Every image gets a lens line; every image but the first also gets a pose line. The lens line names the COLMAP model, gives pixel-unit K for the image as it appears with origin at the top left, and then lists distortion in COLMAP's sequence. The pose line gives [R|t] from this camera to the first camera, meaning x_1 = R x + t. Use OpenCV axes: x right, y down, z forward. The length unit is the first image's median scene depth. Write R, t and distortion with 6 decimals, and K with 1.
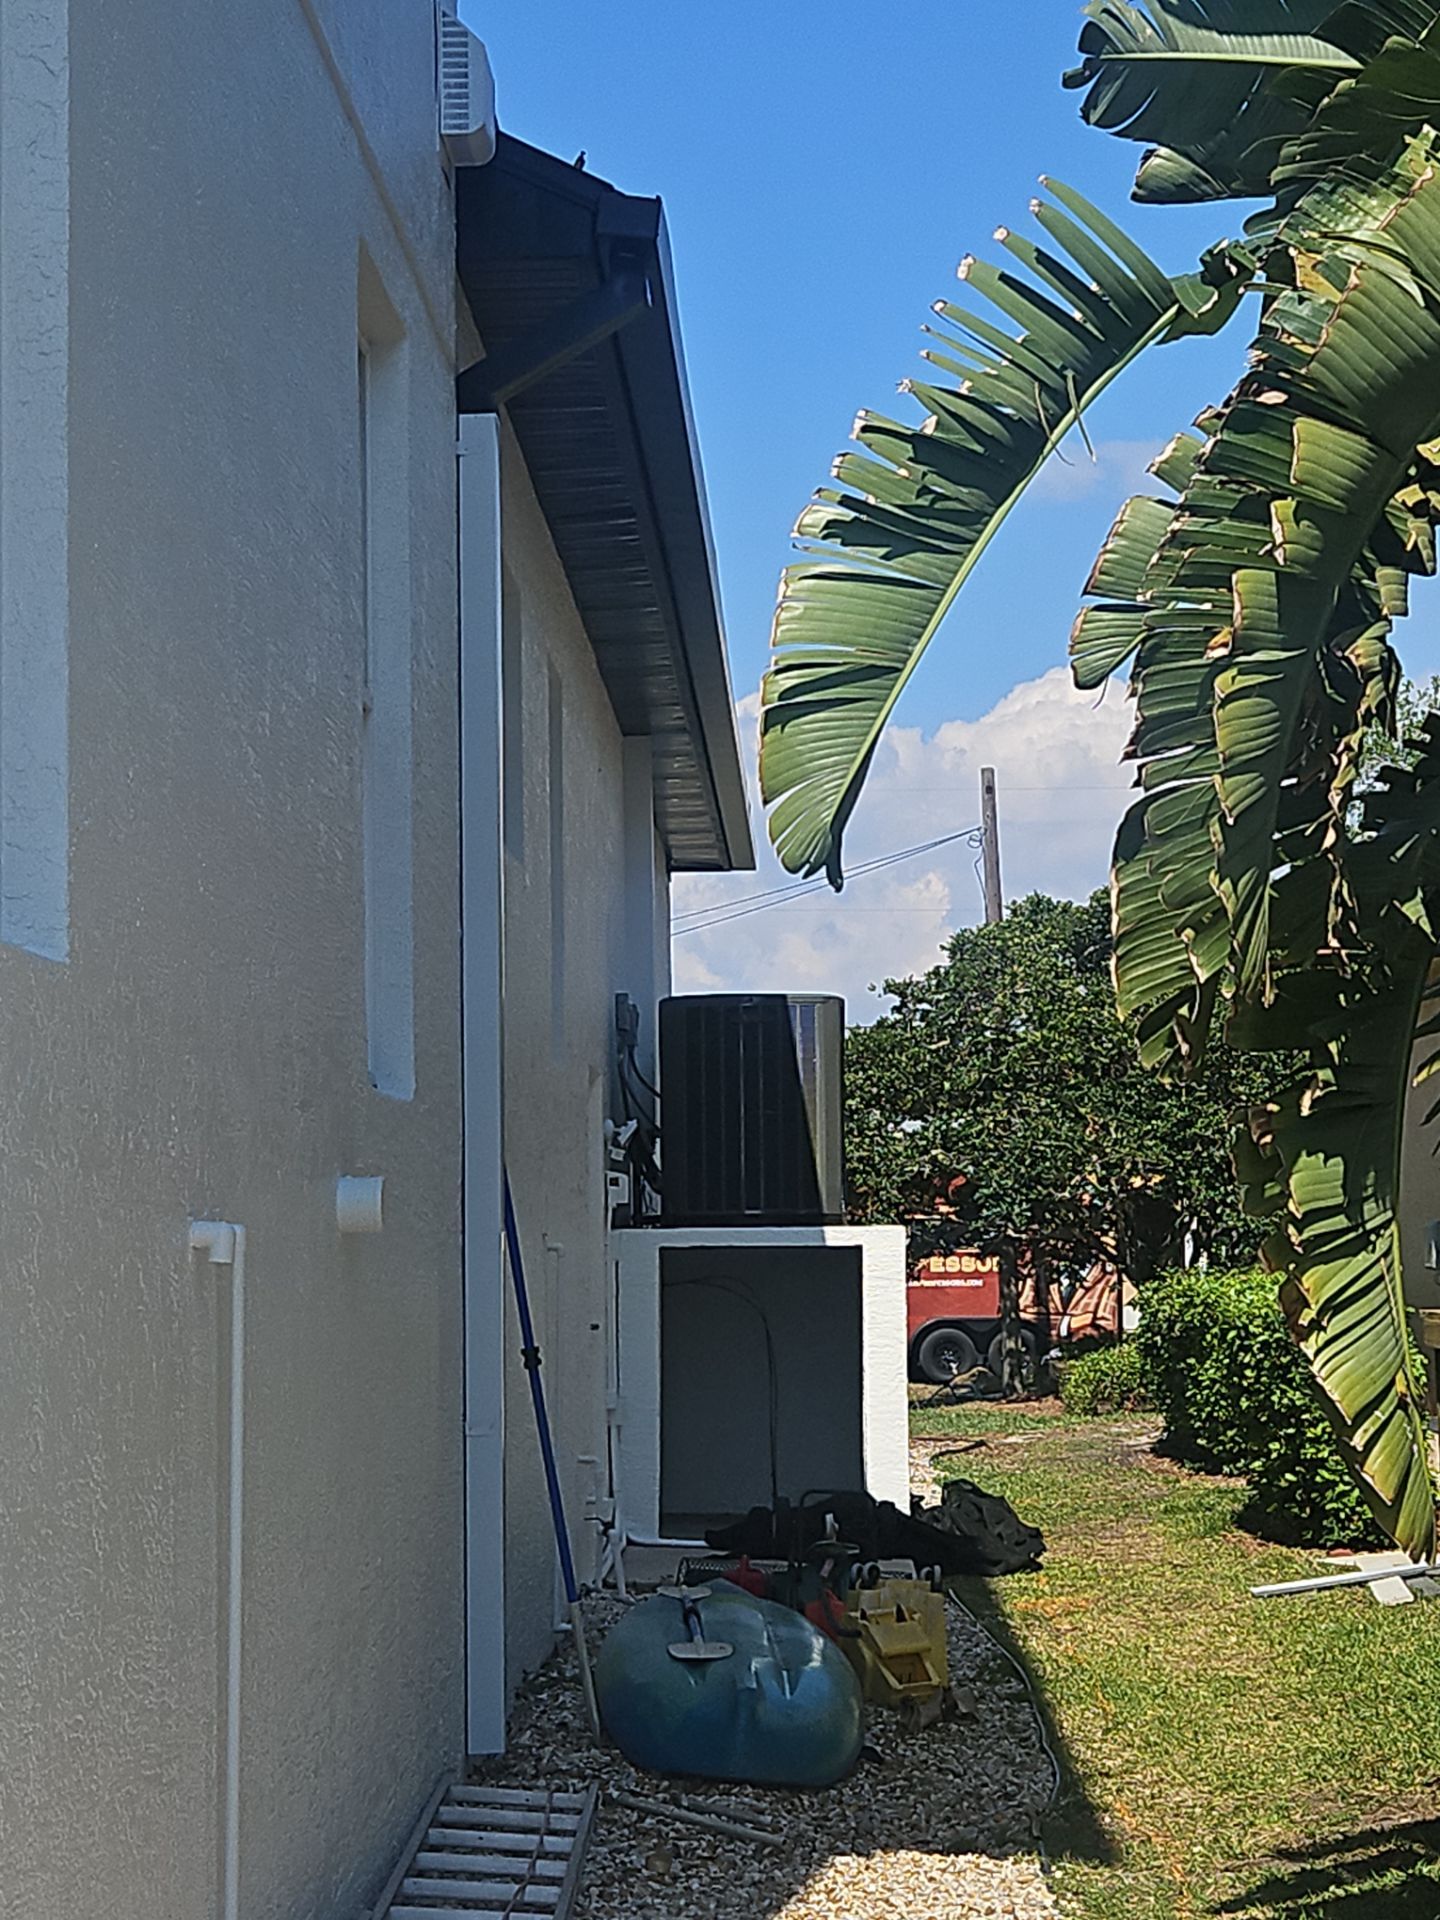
lens RADIAL K [[3479.7, 0, 718.8], [0, 3479.7, 848.6], [0, 0, 1]] dist [-0.032917, -0.139458]
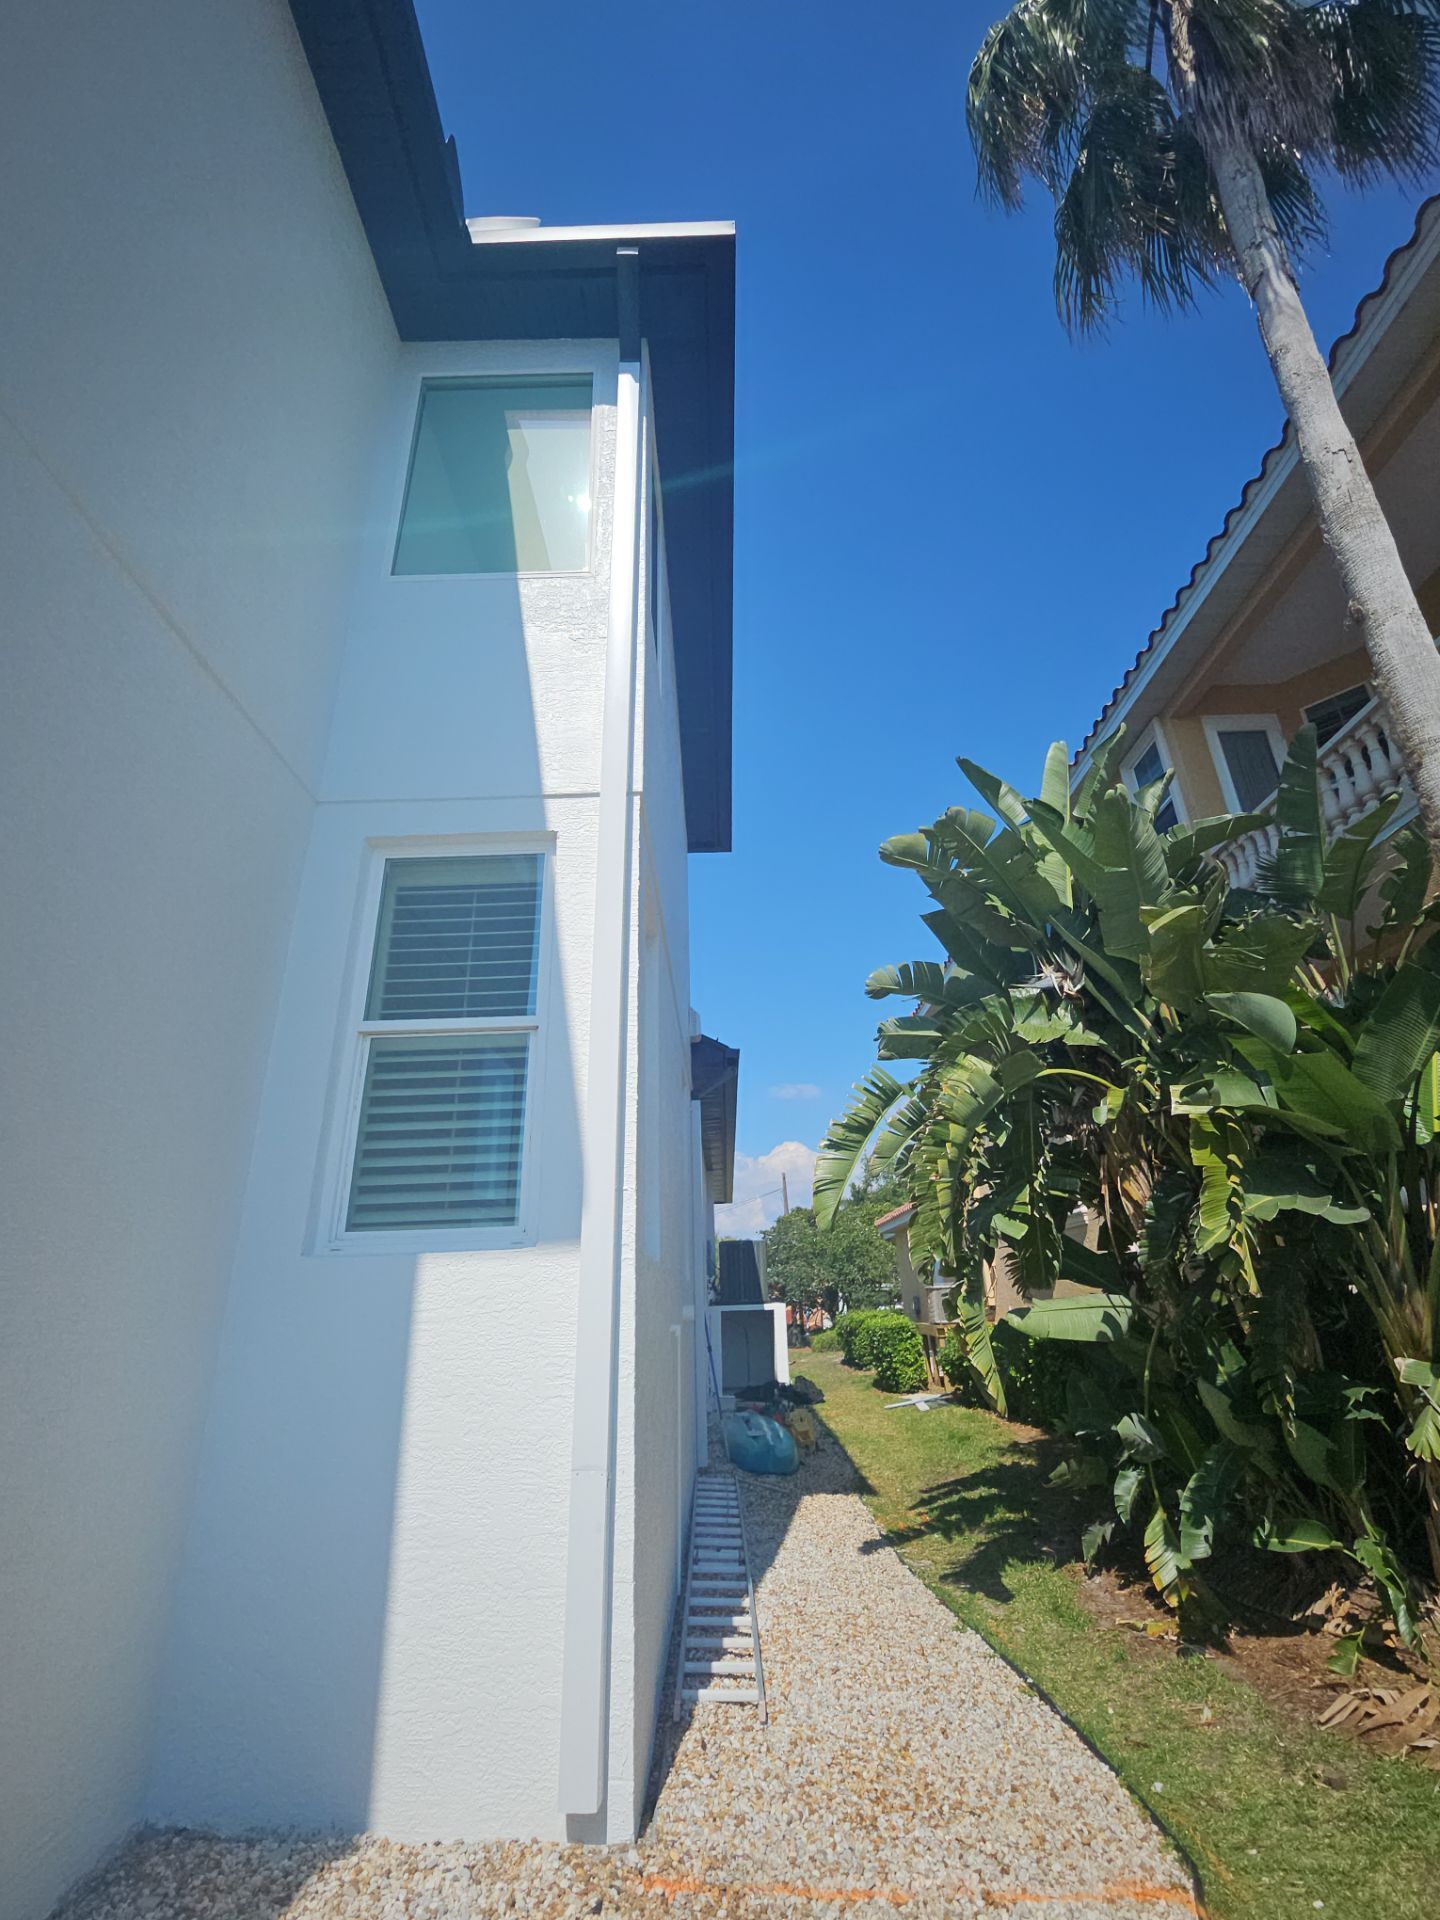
lens RADIAL K [[858.9, 0, 736.7], [0, 858.9, 923.9], [0, 0, 1]] dist [-0.005735, -0.005587]
pose [[0.998941, -0.009442, 0.045025, -0.054851], [0.022347, 0.955078, -0.295511, -0.018655], [-0.040213, 0.296205, 0.954278, -0.038151]]
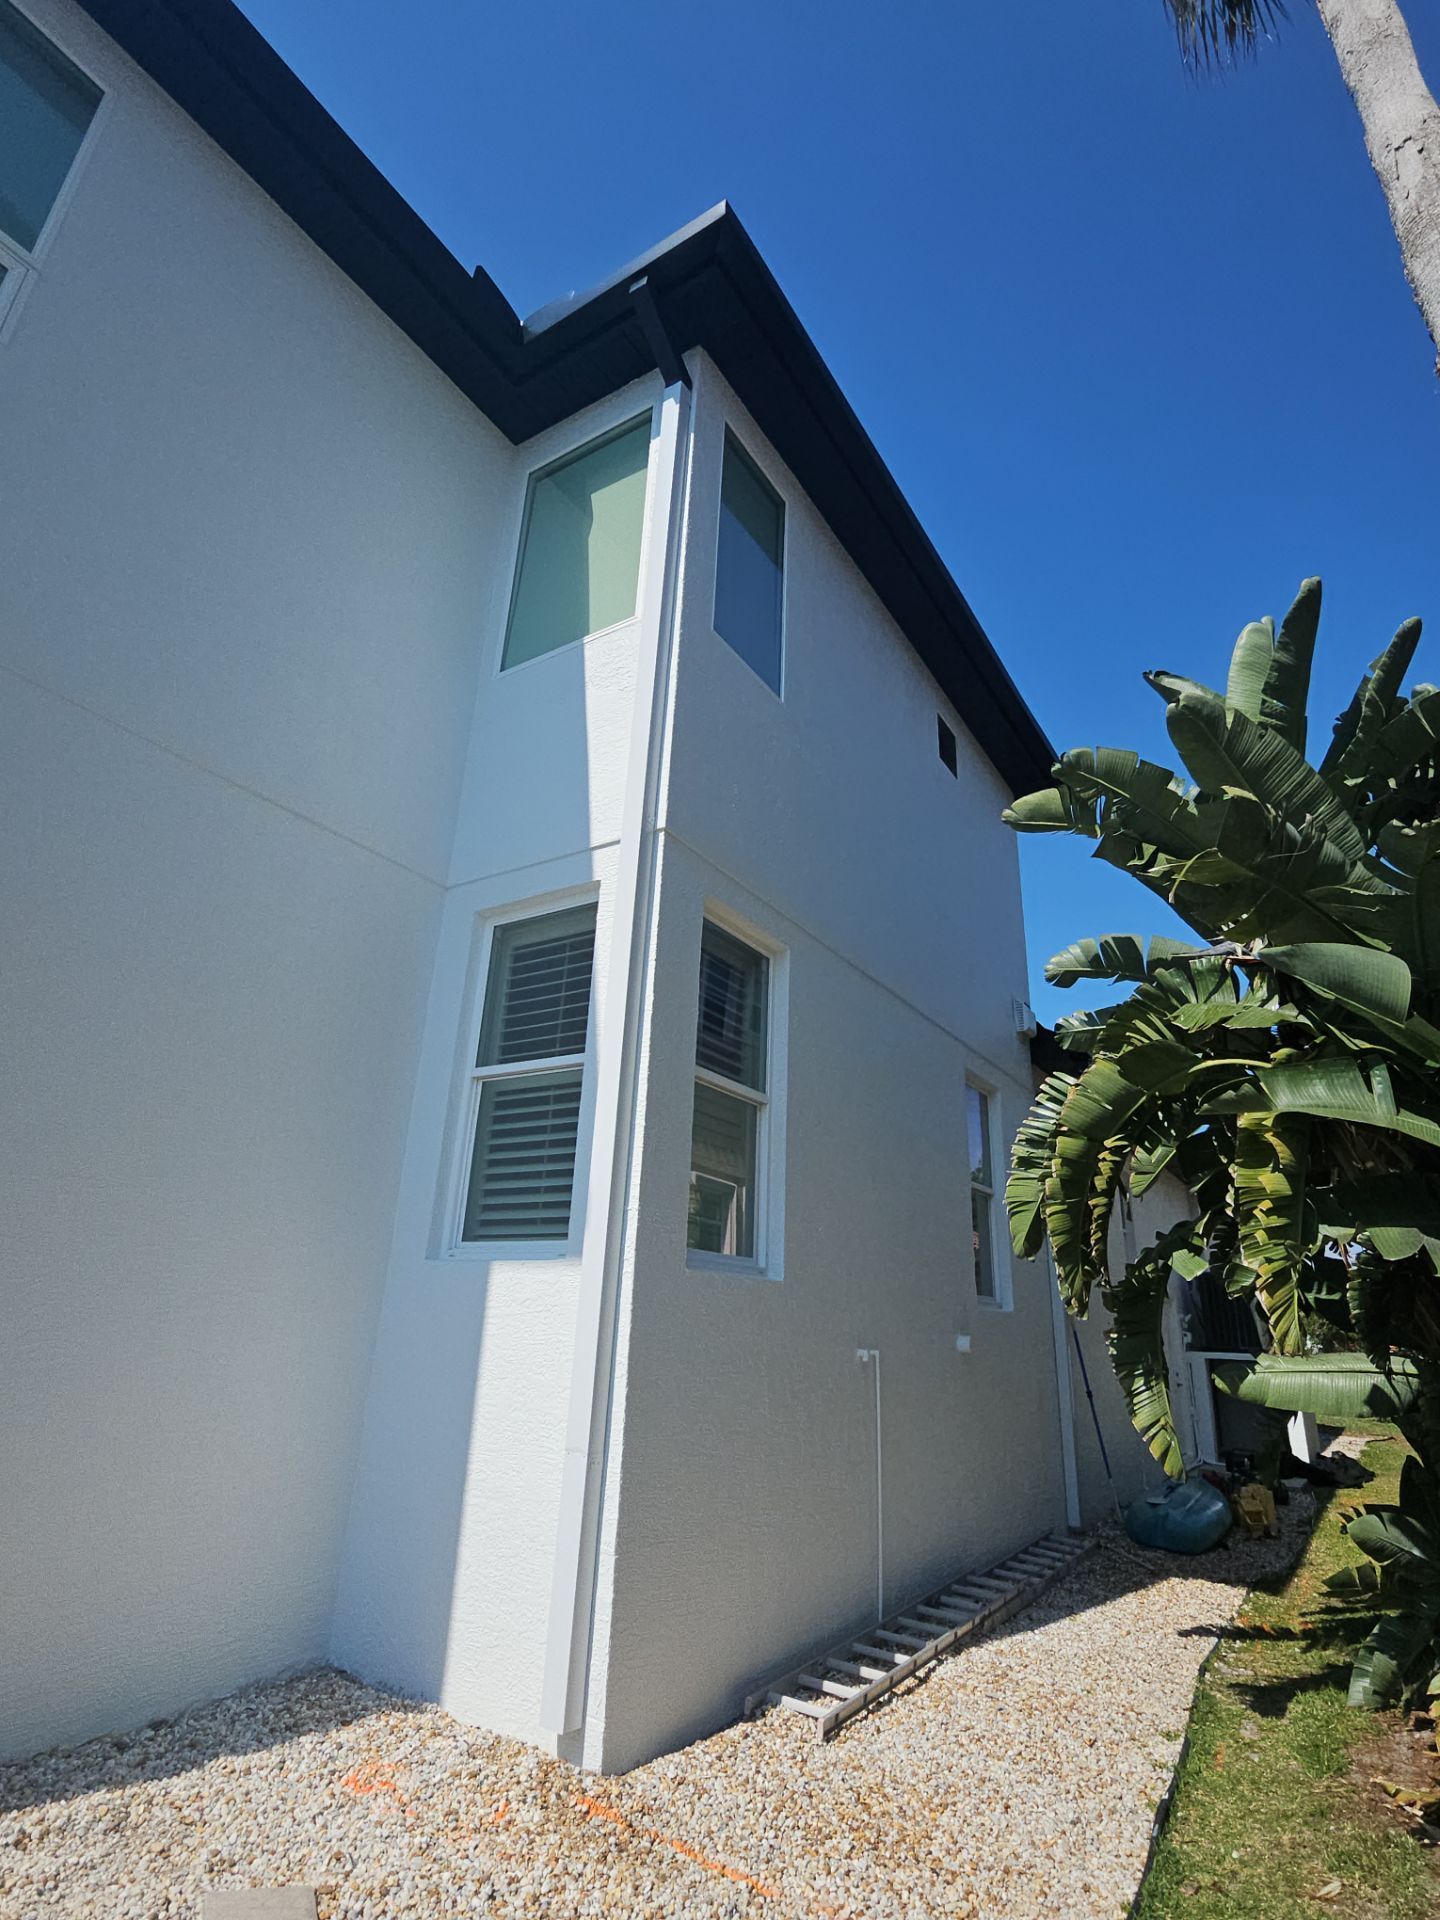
lens RADIAL K [[993.2, 0, 743.1], [0, 993.2, 930.2], [0, 0, 1]] dist [-0.002062, -0.006767]
pose [[0.866720, -0.149402, -0.475894, 0.153085], [0.012682, 0.960380, -0.278405, -0.015683], [0.498634, 0.235264, 0.834275, -0.041383]]
